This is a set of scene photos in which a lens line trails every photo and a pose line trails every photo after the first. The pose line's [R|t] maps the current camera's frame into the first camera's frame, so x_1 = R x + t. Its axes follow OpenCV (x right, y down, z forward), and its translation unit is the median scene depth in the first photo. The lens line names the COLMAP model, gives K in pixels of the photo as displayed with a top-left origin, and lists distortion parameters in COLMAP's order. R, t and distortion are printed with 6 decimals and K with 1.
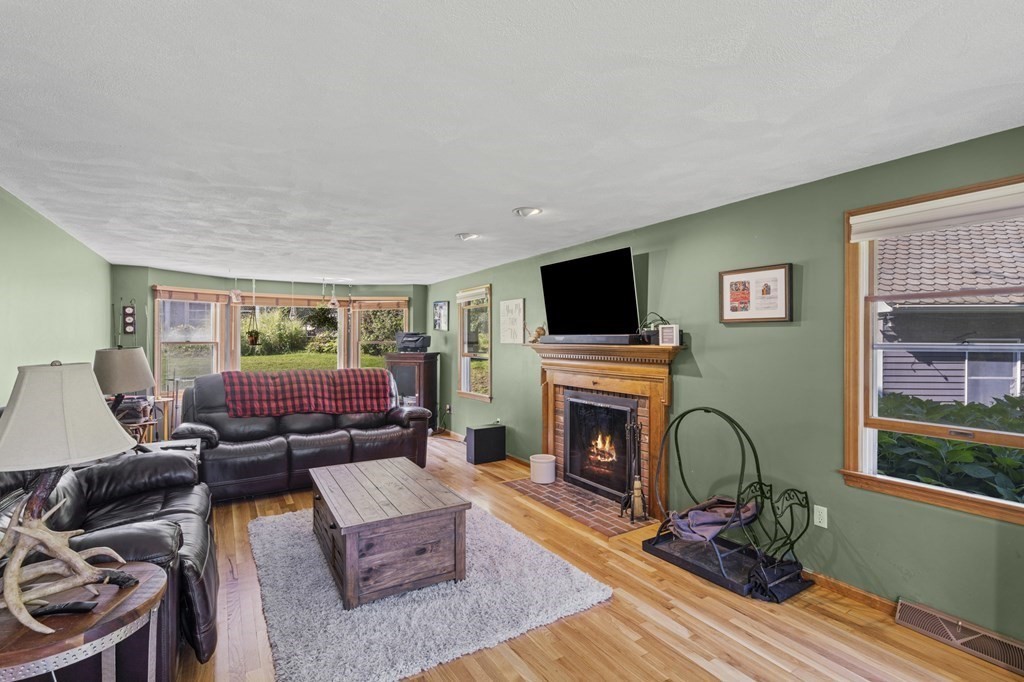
lens RADIAL K [[469.6, 0, 507.7], [0, 469.6, 340.4], [0, 0, 1]] dist [-0.002965, -0.000029]
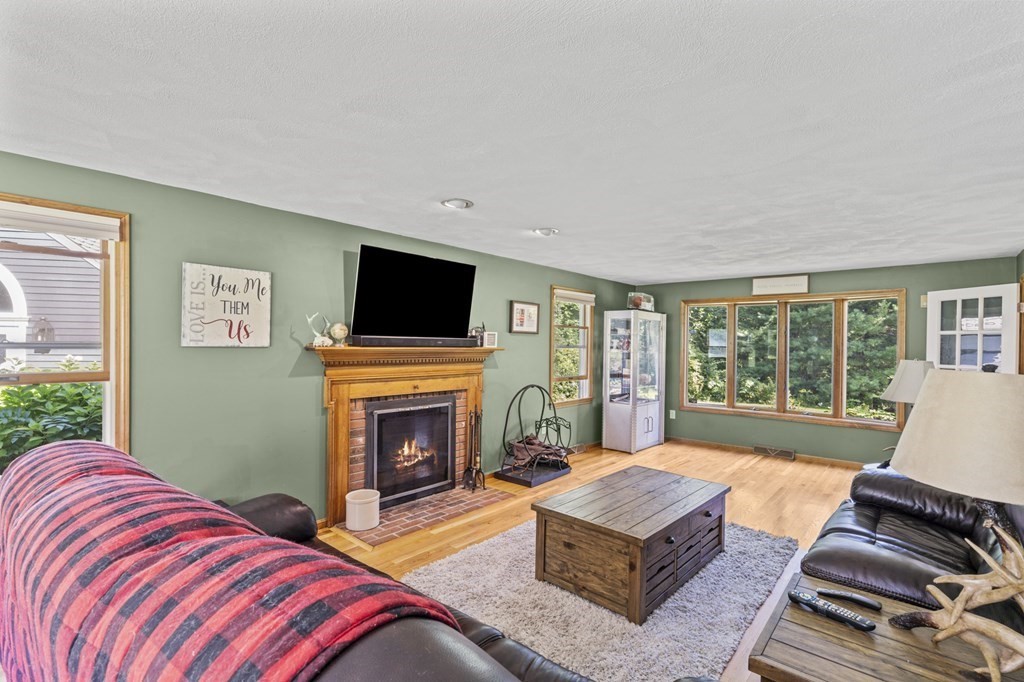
lens RADIAL K [[469.6, 0, 507.7], [0, 469.6, 340.4], [0, 0, 1]] dist [-0.002965, -0.000029]
pose [[-0.282254, -0.000879, 0.959339, -0.830977], [-0.014044, 0.999896, -0.003216, -0.004842], [-0.959237, -0.014381, -0.282238, 1.132895]]
